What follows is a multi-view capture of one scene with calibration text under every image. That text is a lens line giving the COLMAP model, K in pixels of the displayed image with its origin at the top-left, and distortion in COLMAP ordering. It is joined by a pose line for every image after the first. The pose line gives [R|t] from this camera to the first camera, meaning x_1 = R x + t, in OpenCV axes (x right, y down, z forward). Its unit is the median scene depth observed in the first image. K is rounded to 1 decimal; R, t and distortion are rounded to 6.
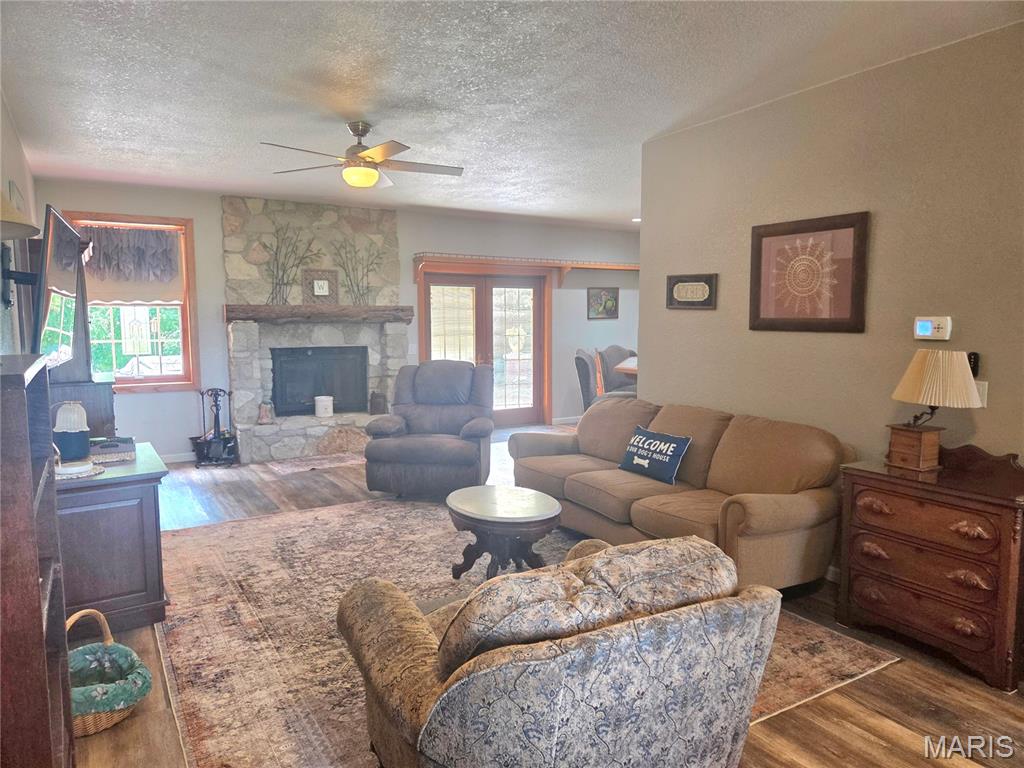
lens RADIAL K [[682.6, 0, 512.0], [0, 682.6, 384.0], [0, 0, 1]] dist [0.026879, -0.004450]
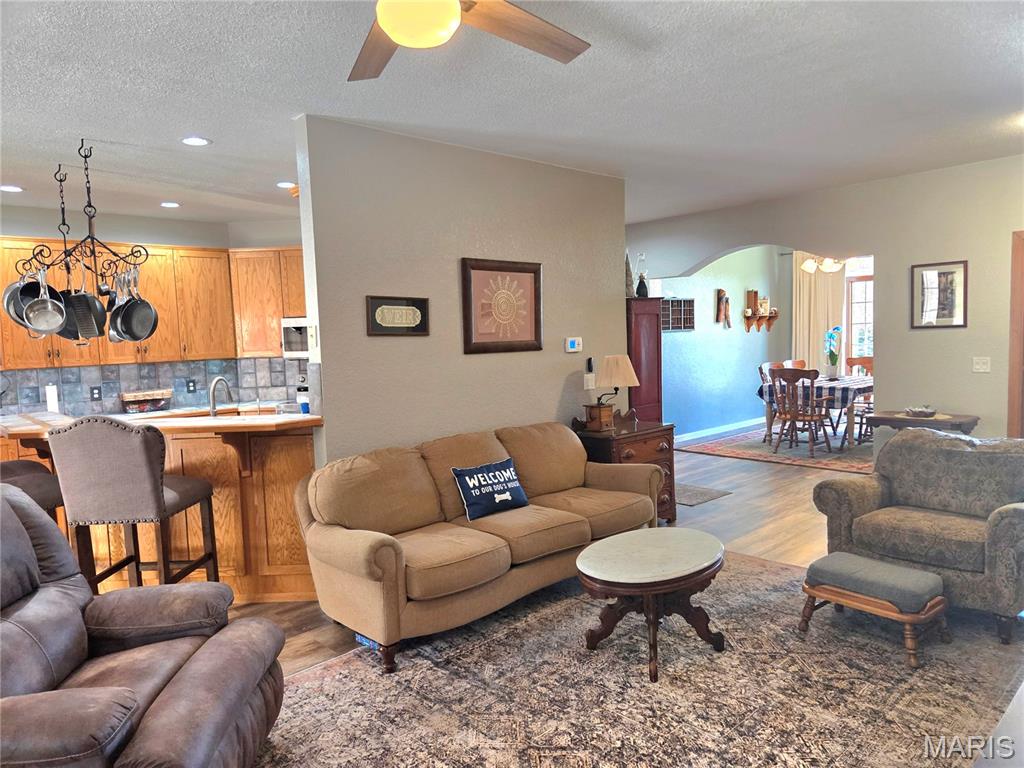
lens RADIAL K [[682.6, 0, 512.0], [0, 682.6, 384.0], [0, 0, 1]] dist [0.026879, -0.004450]
pose [[-0.205284, -0.061667, 0.976758, -0.707504], [0.129480, 0.987529, 0.089560, -0.118649], [-0.970100, 0.144855, -0.194739, 1.144854]]
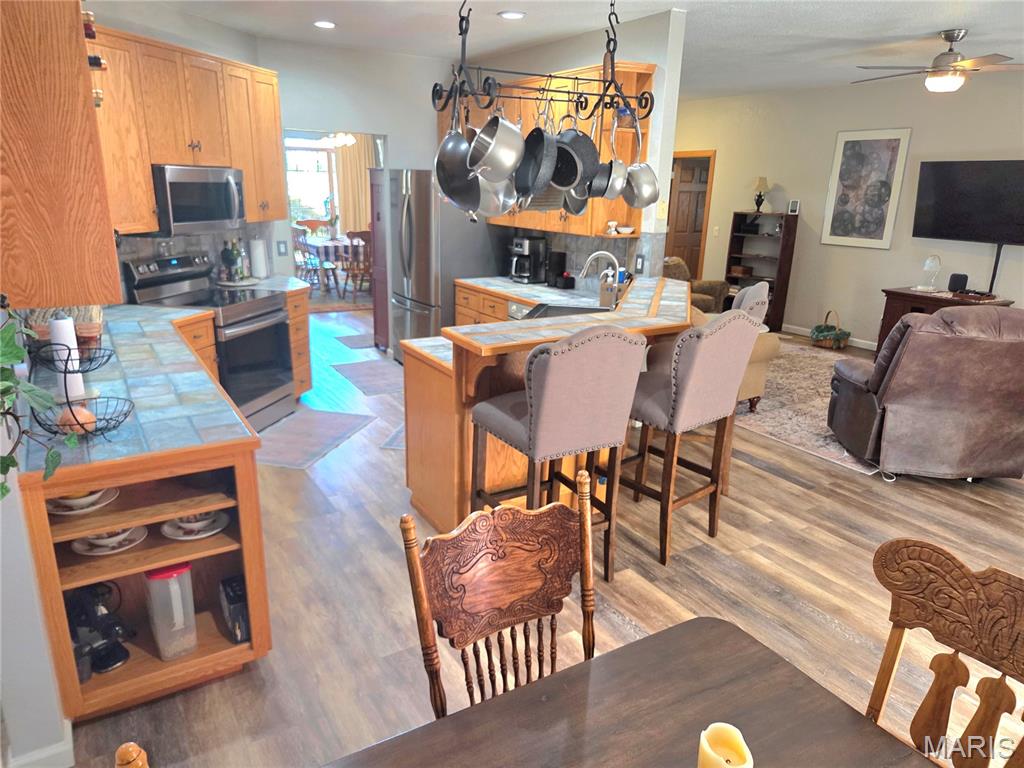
lens RADIAL K [[682.6, 0, 512.0], [0, 682.6, 384.0], [0, 0, 1]] dist [0.026879, -0.004450]
pose [[-0.999746, -0.018689, -0.012610, 0.488483], [-0.022072, 0.925335, 0.378509, -0.289207], [0.004595, 0.378691, -0.925512, 2.337425]]
